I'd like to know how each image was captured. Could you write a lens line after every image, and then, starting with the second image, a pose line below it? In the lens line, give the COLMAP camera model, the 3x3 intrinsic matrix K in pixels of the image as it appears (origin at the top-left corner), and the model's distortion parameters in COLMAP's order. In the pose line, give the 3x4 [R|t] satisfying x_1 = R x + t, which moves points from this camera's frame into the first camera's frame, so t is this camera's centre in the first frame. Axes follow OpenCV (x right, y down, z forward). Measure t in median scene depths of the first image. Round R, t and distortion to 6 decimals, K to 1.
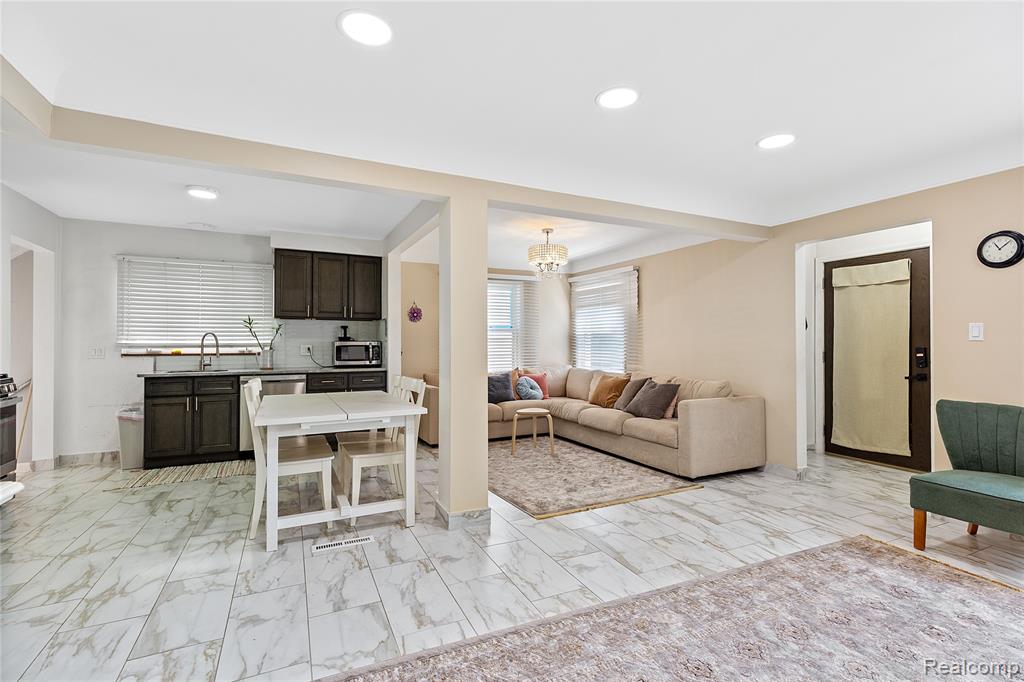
lens RADIAL K [[464.3, 0, 503.2], [0, 464.3, 338.4], [0, 0, 1]] dist [0.010432, -0.002516]
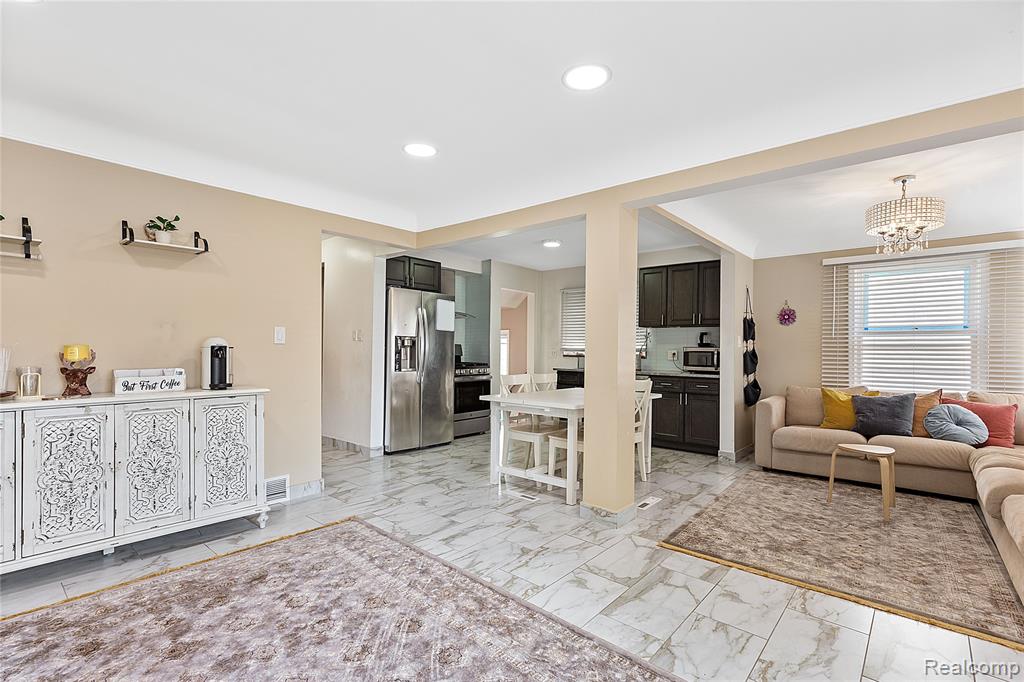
lens RADIAL K [[464.3, 0, 517.7], [0, 464.3, 350.7], [0, 0, 1]] dist [0.010432, -0.002516]
pose [[0.415947, 0.010930, -0.909323, 0.682048], [-0.002471, 0.999938, 0.010889, 0.005152], [0.909385, -0.002282, 0.415948, 0.338187]]
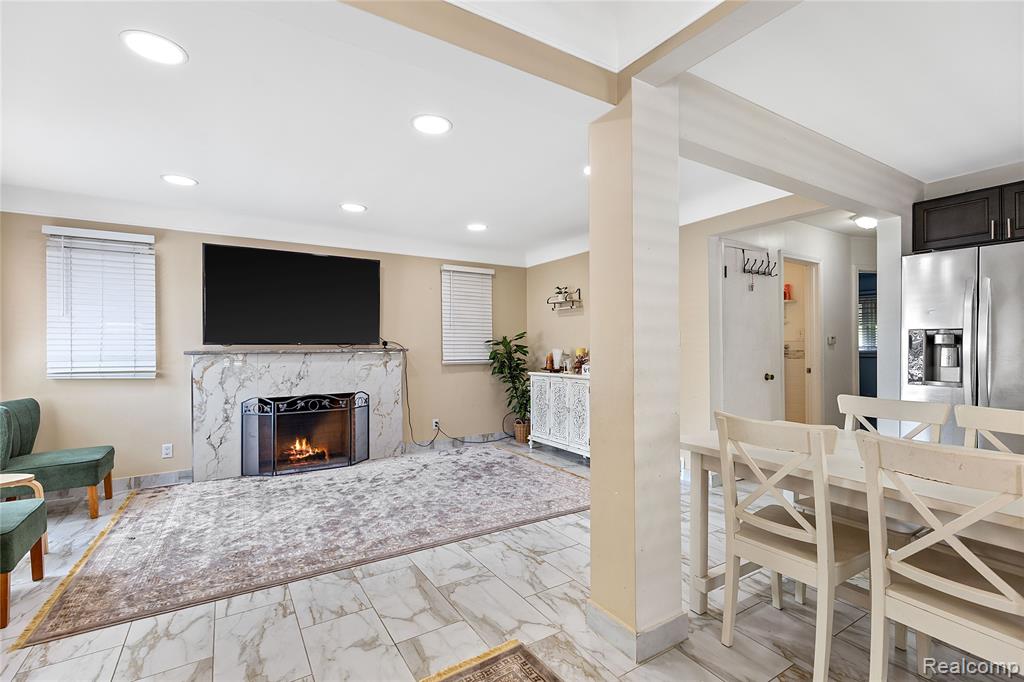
lens RADIAL K [[464.3, 0, 515.9], [0, 464.3, 344.8], [0, 0, 1]] dist [0.010432, -0.002516]
pose [[-0.990142, 0.006221, -0.139929, 0.138110], [0.008221, 0.999872, -0.013720, 0.013667], [0.139826, -0.014735, -0.990066, 1.414754]]
